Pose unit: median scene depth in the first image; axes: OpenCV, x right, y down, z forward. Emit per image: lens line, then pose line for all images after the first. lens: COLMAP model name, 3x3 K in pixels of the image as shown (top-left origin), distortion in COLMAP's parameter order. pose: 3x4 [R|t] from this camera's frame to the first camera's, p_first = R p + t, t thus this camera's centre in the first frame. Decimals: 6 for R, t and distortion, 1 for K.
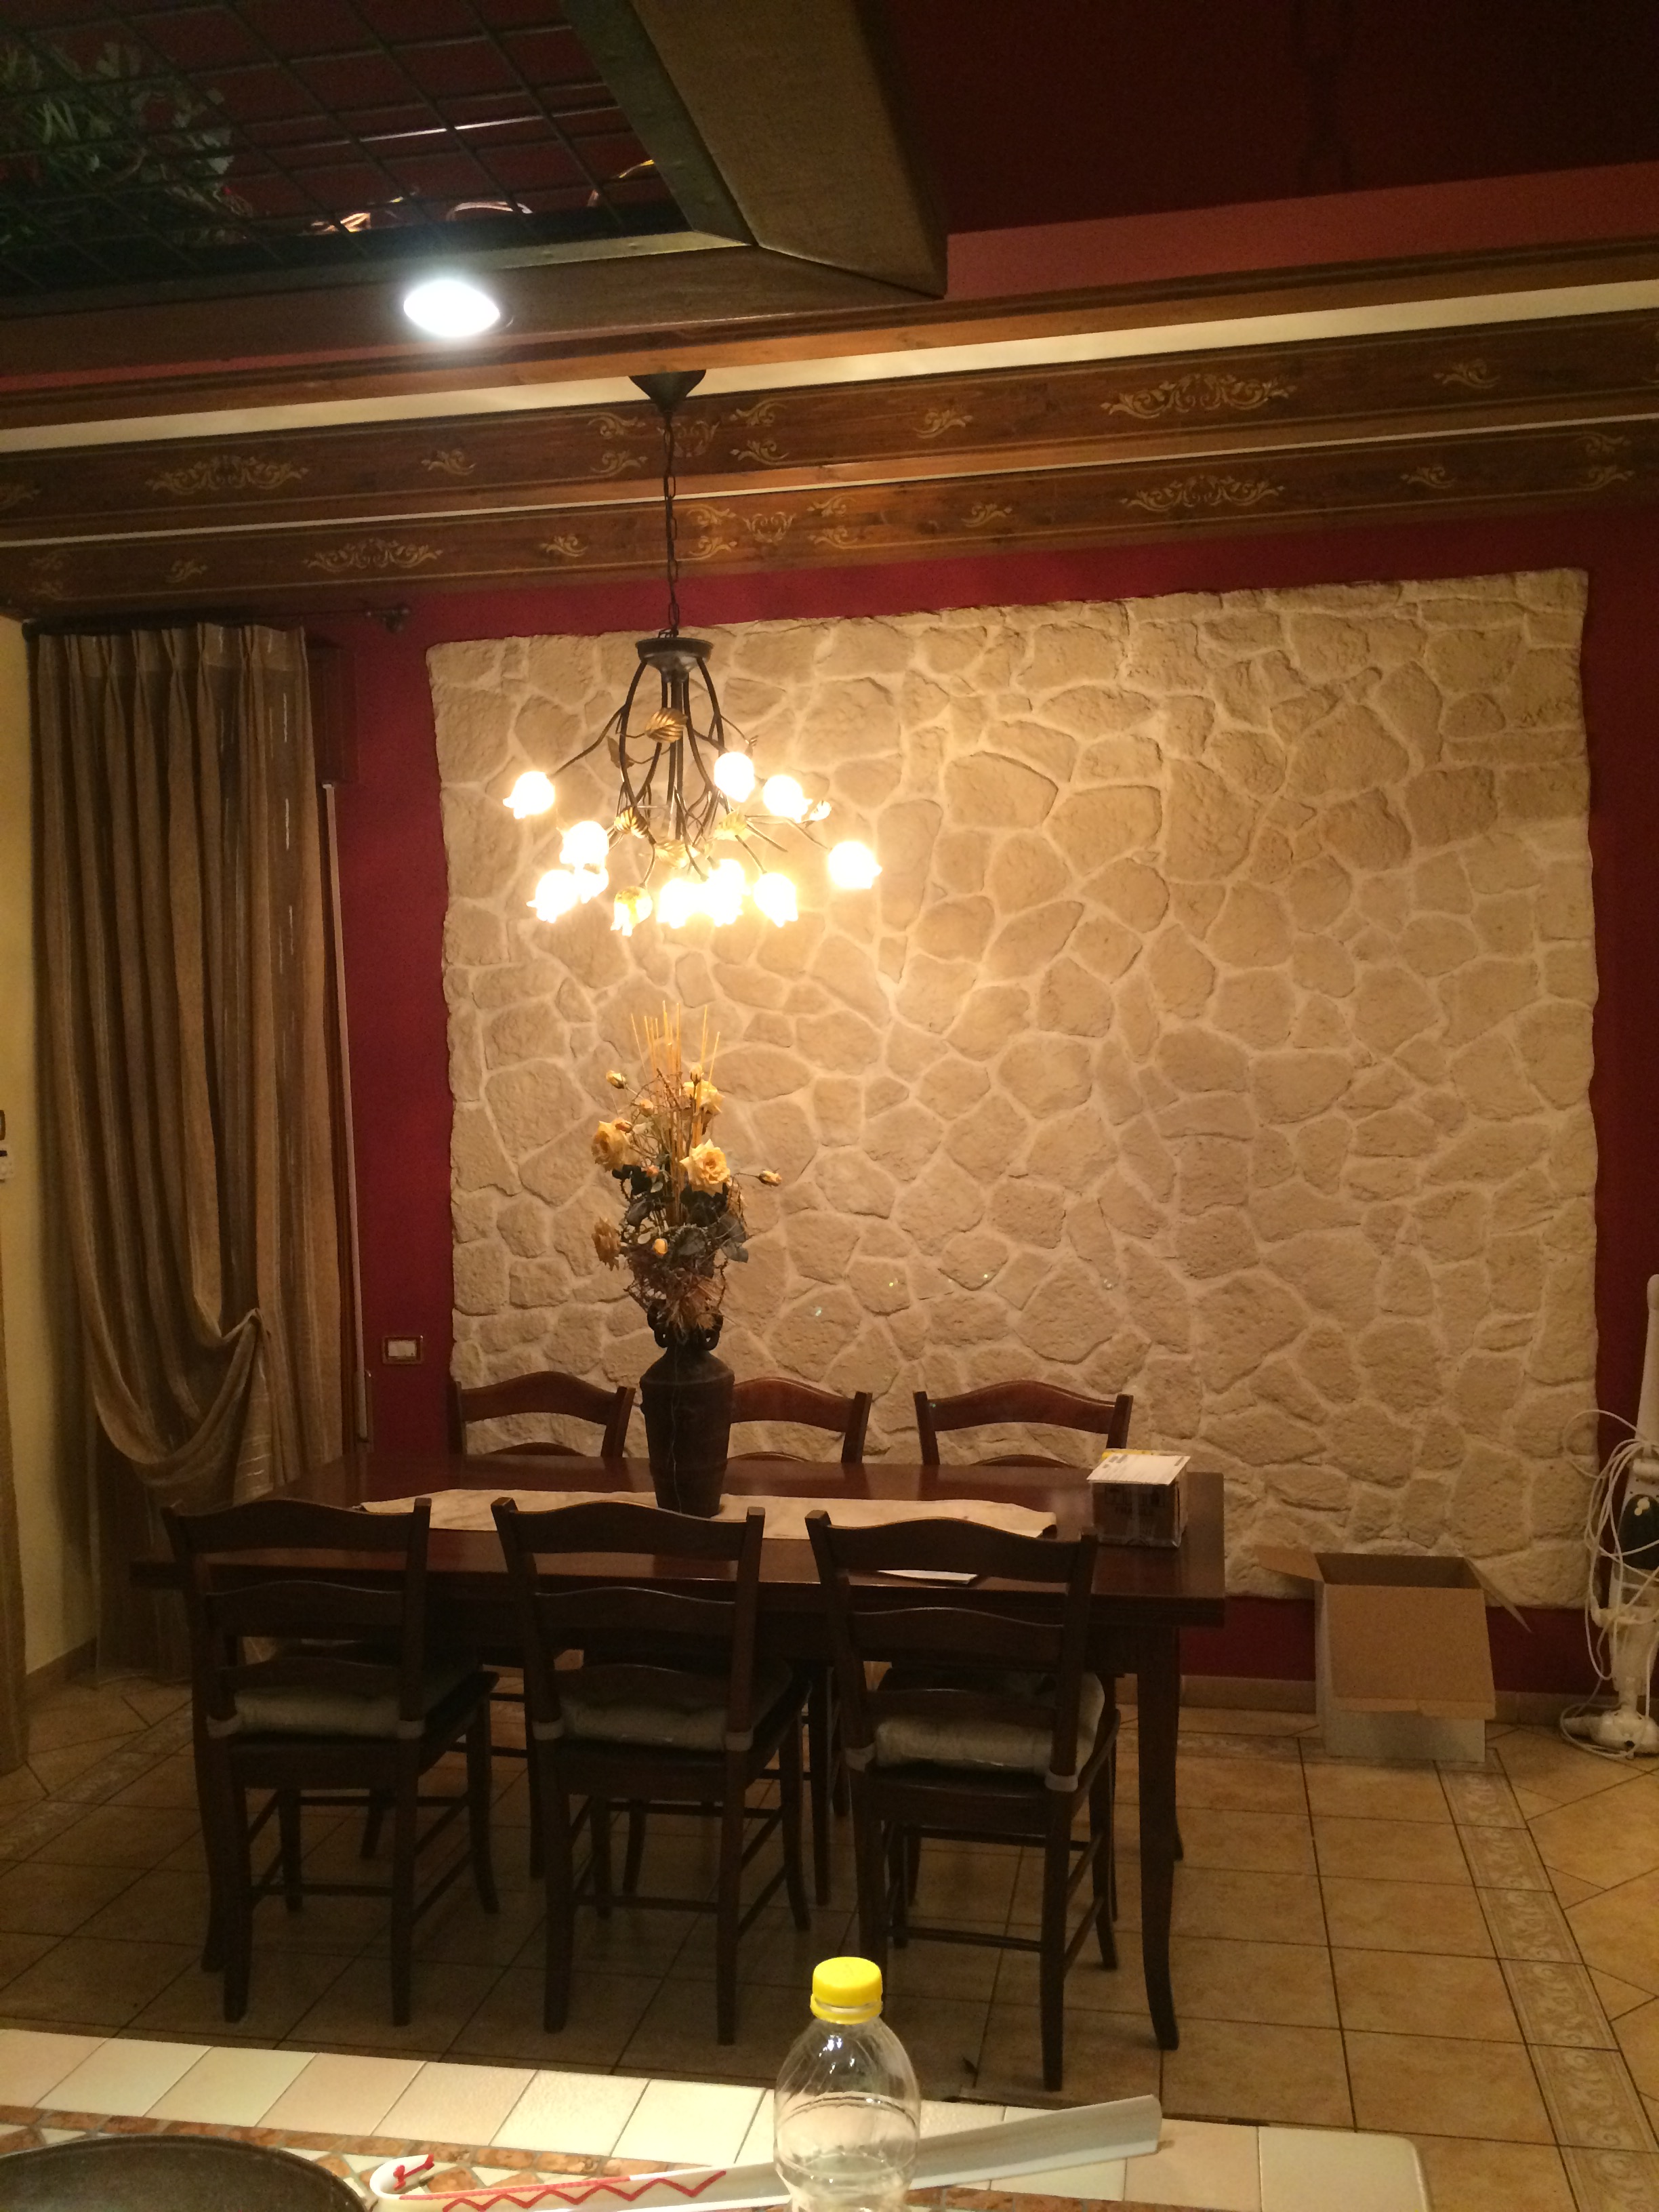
lens RADIAL K [[1737.7, 0, 829.5], [0, 1737.7, 1106.0], [0, 0, 1]] dist [0.068933, -0.070772]
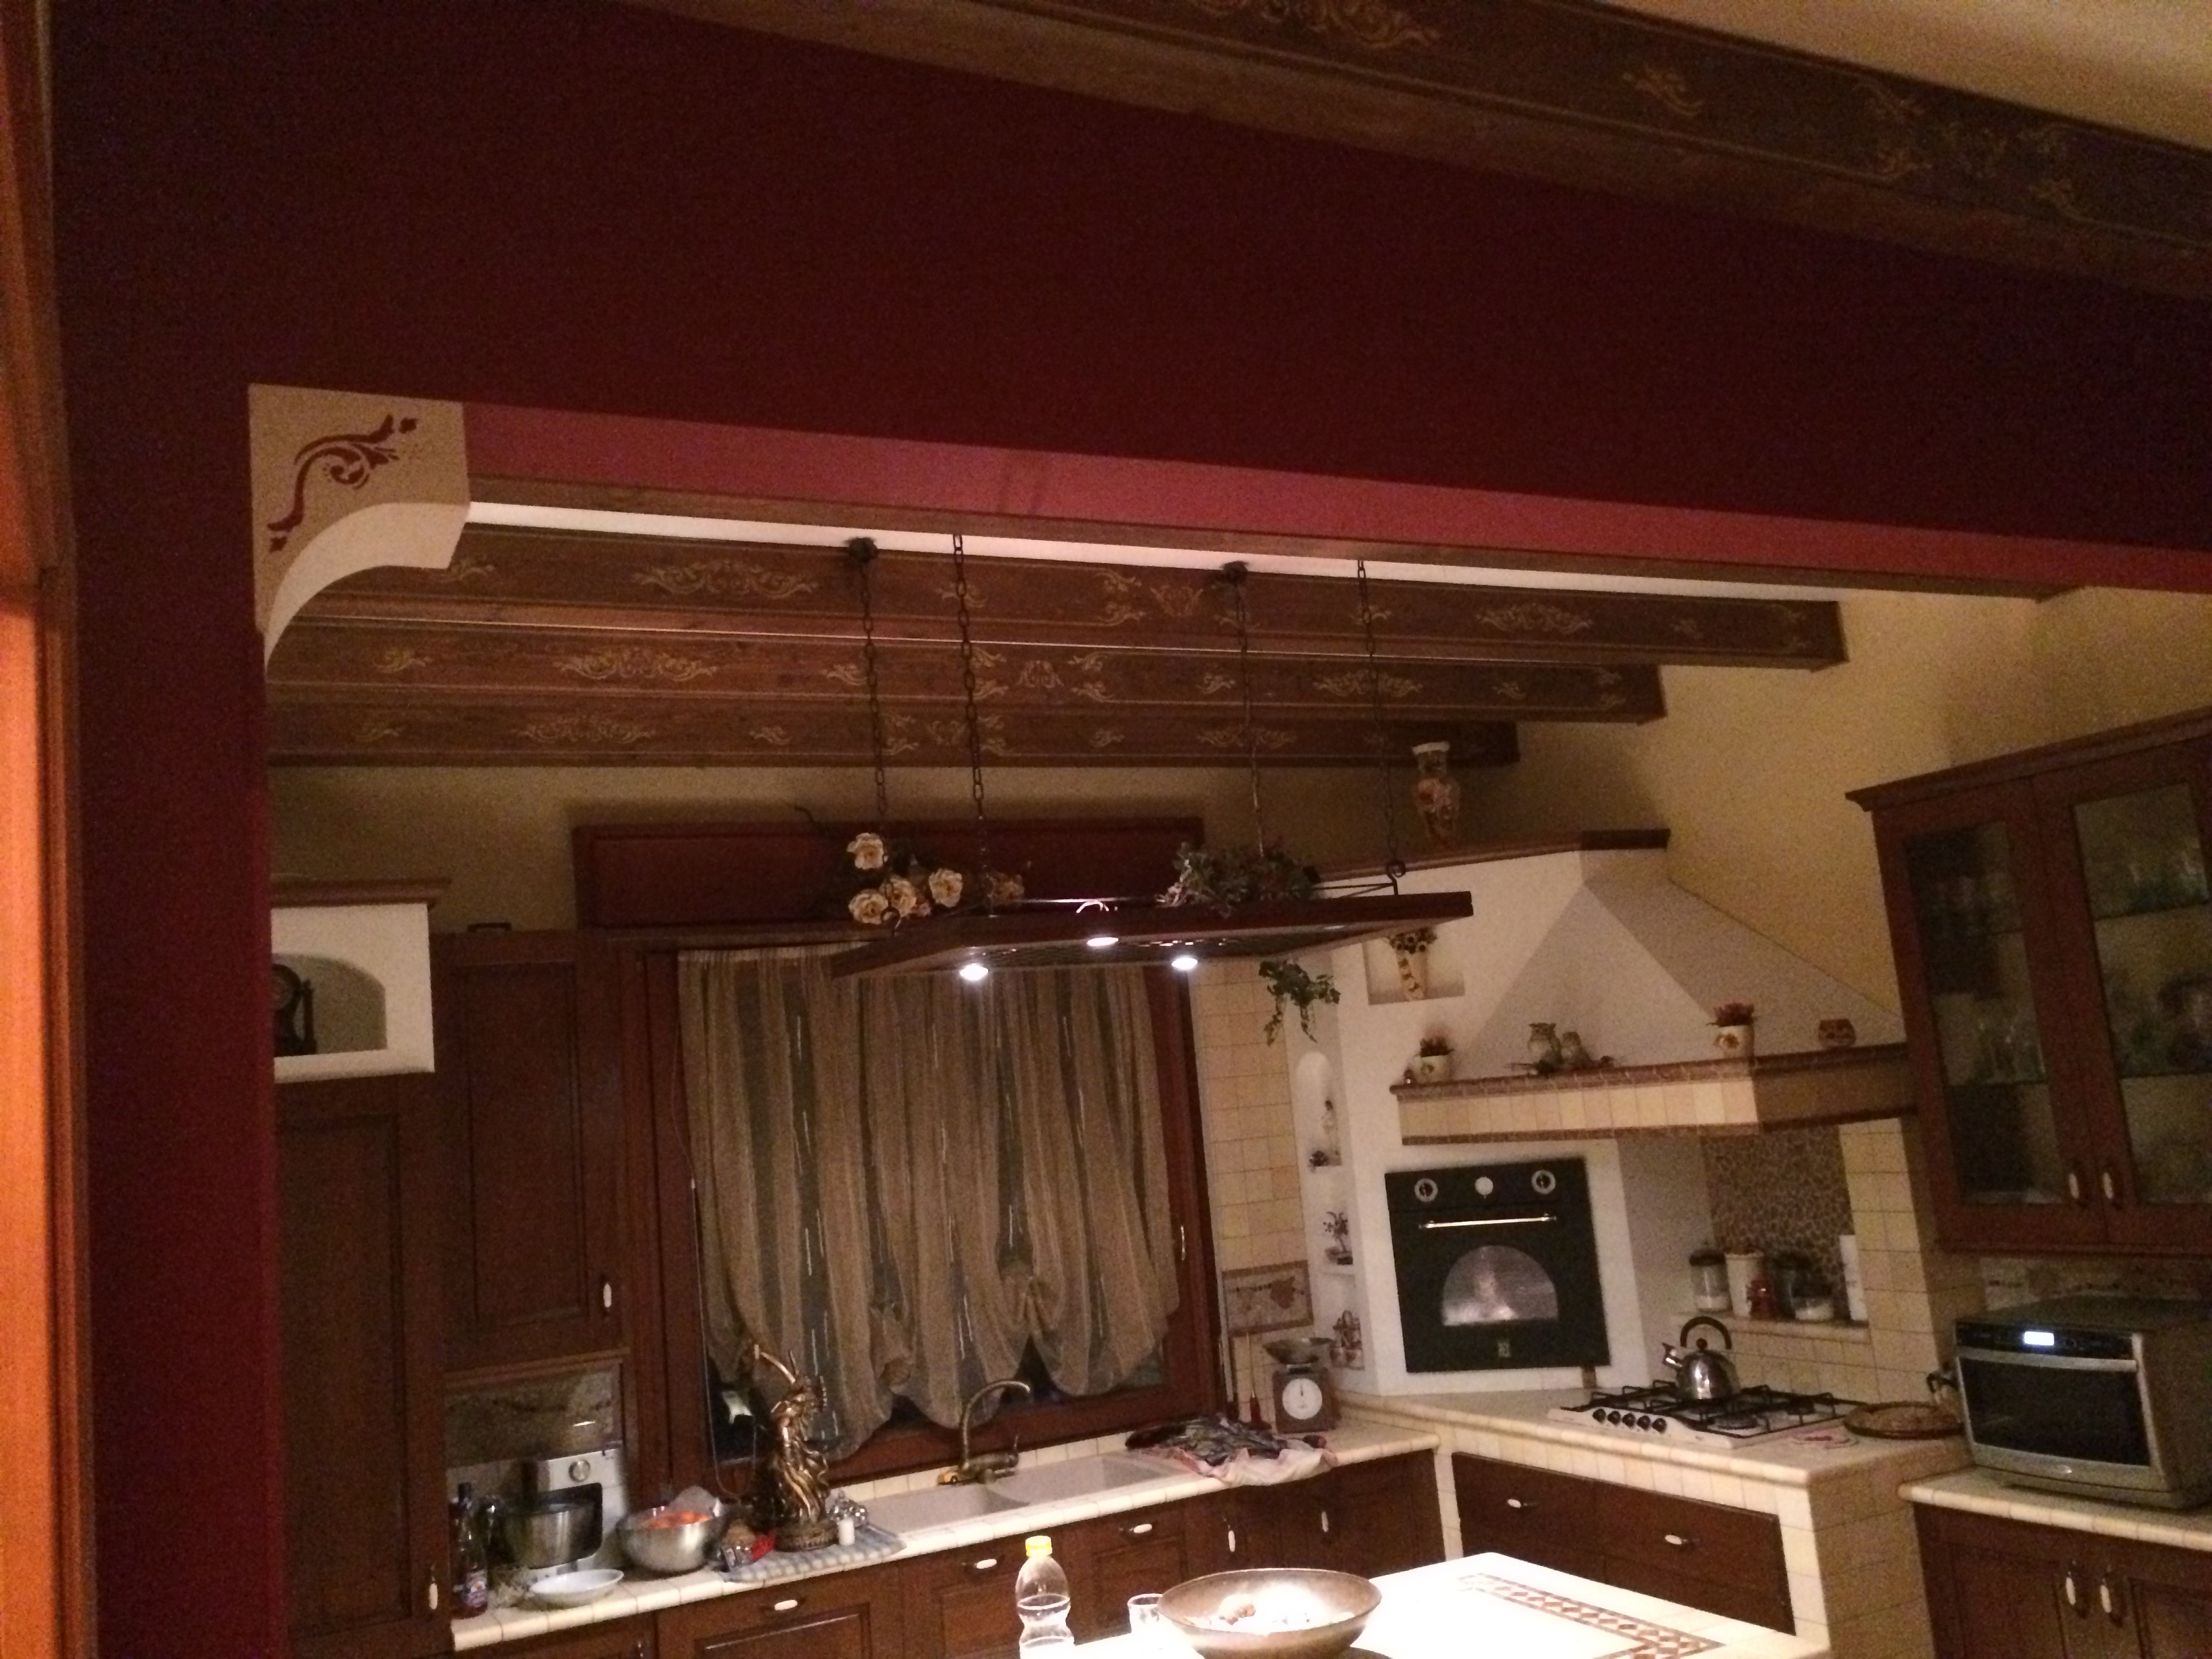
lens RADIAL K [[1890.7, 0, 1116.6], [0, 1890.7, 833.0], [0, 0, 1]] dist [0.084022, -0.105348]
pose [[0.747931, 0.036123, 0.662793, -0.362012], [0.133607, 0.969889, -0.203630, 0.003500], [-0.650191, 0.240855, 0.720583, 0.070725]]
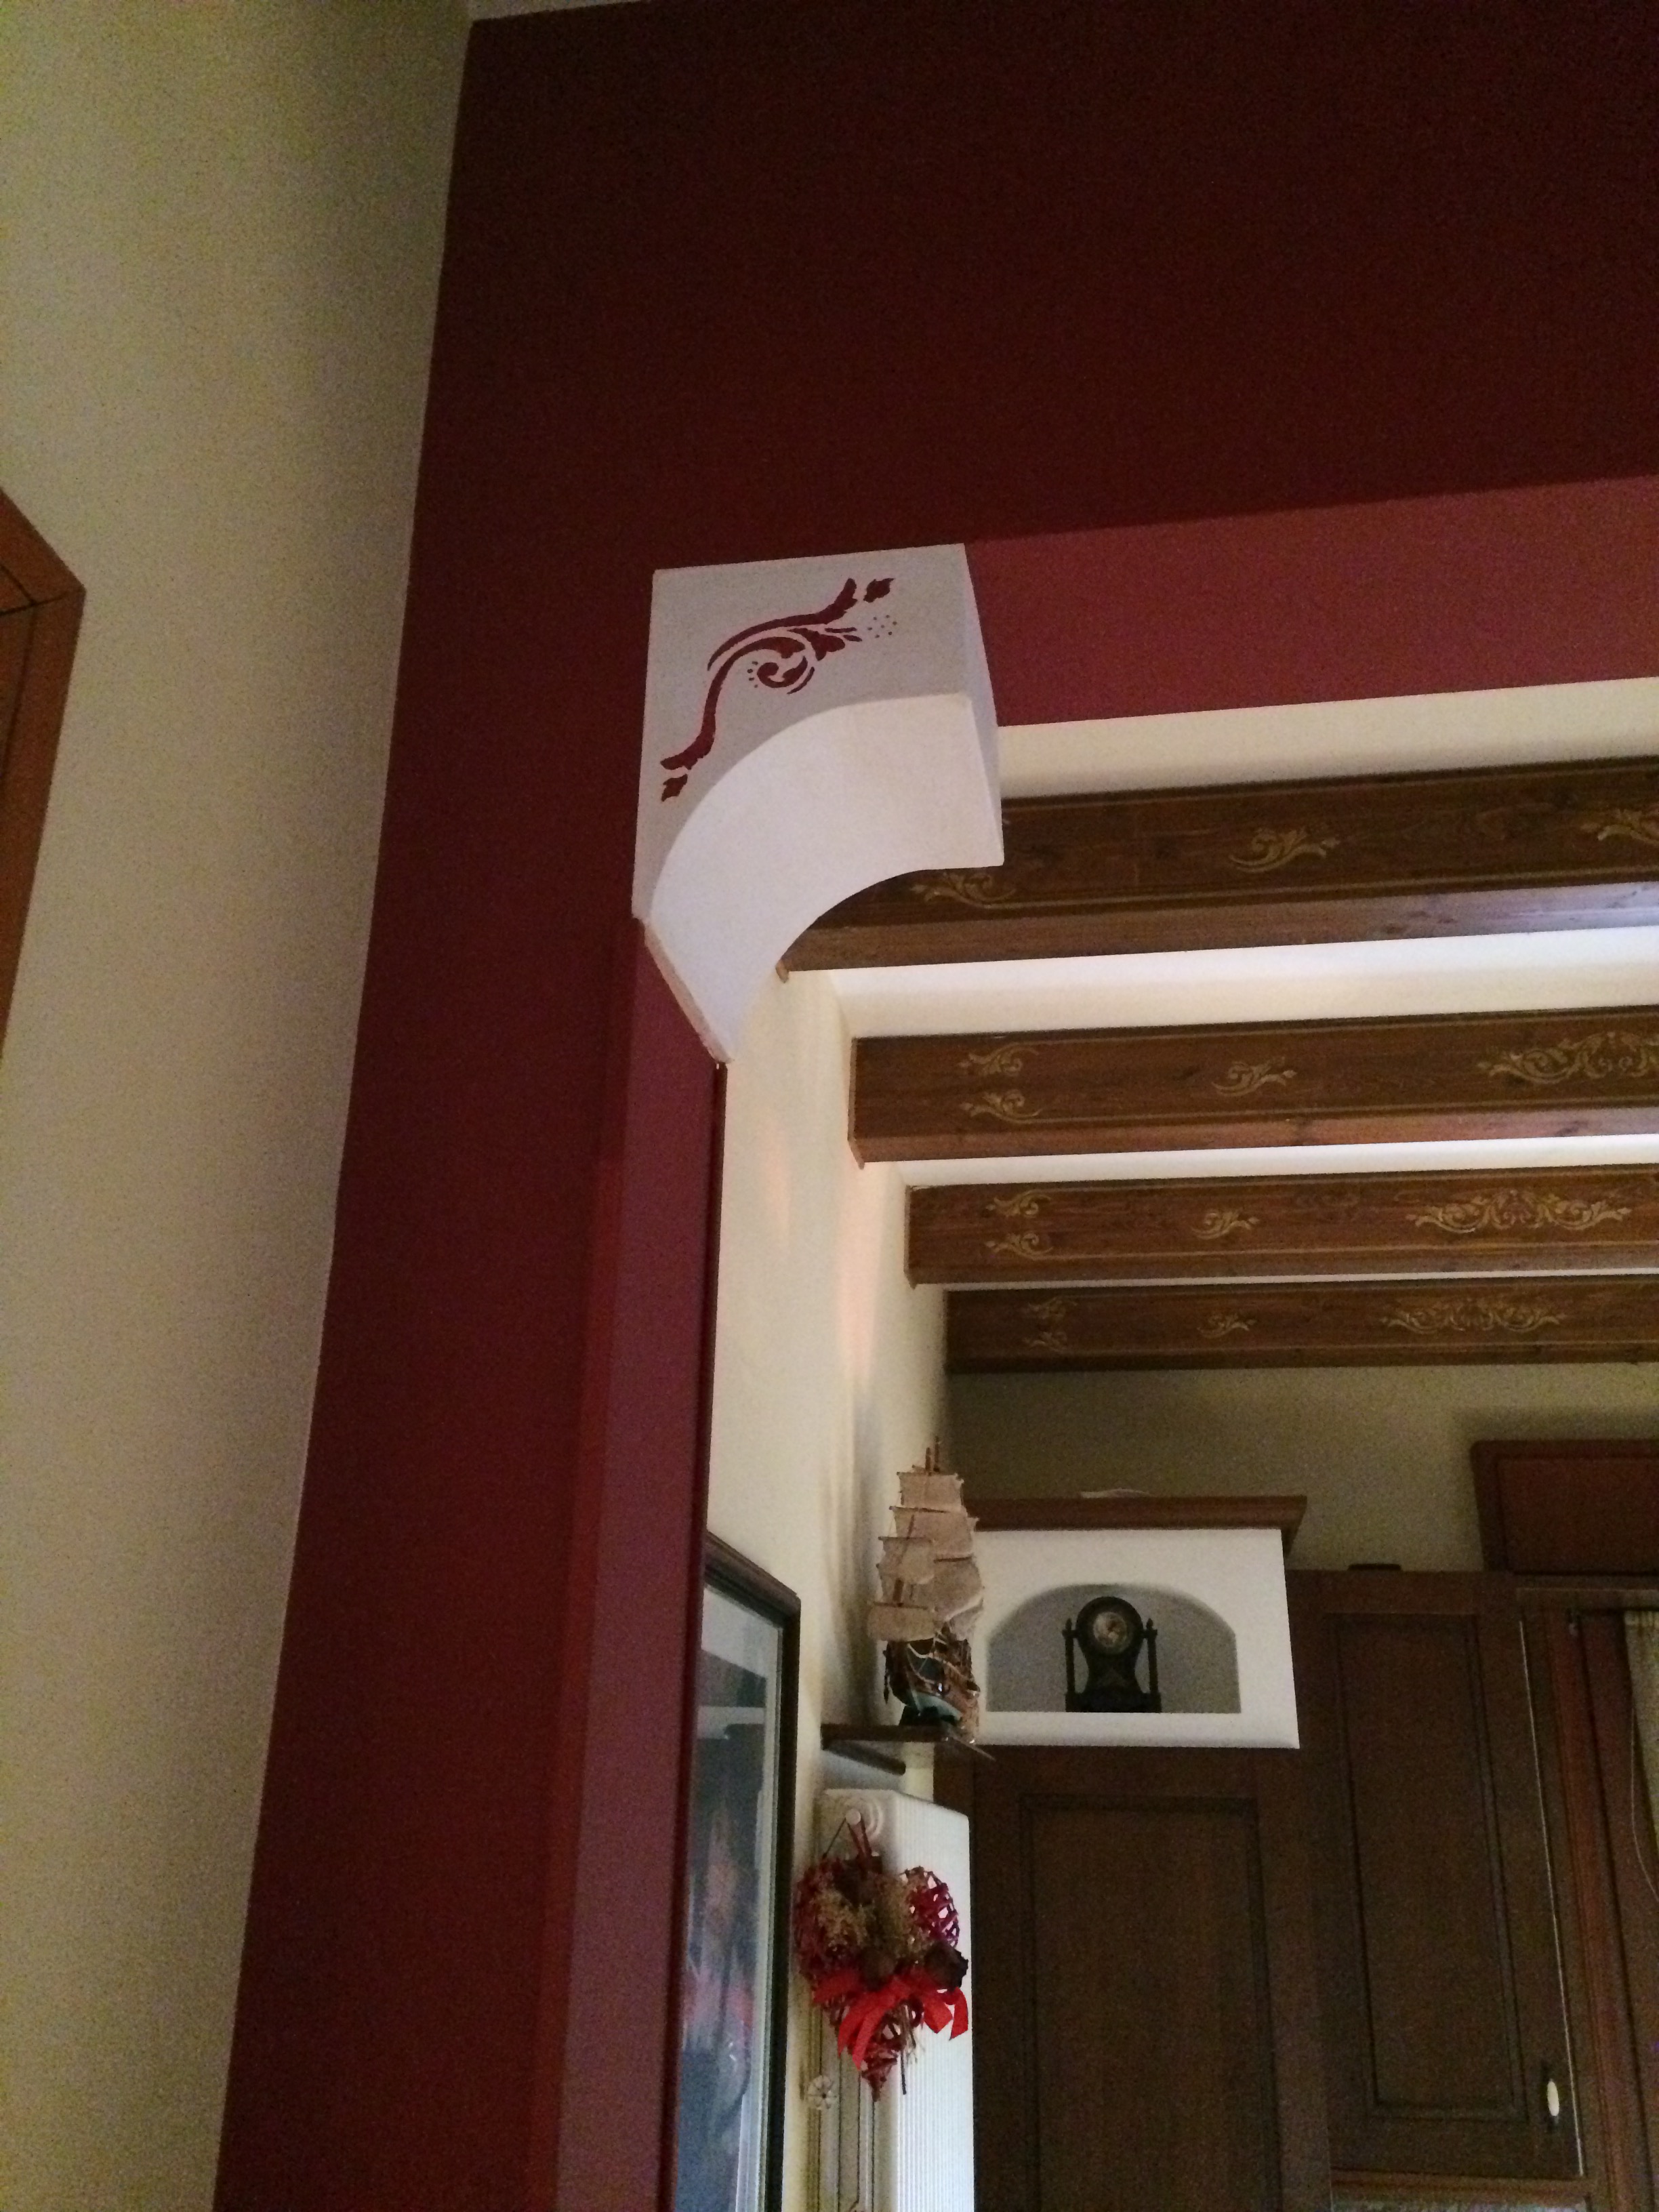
lens RADIAL K [[1890.7, 0, 835.5], [0, 1890.7, 1098.0], [0, 0, 1]] dist [0.084022, -0.105348]
pose [[0.995358, 0.058044, 0.076774, -0.184824], [-0.017992, 0.895833, -0.444027, -0.018865], [-0.094550, 0.440584, 0.892718, 0.307496]]
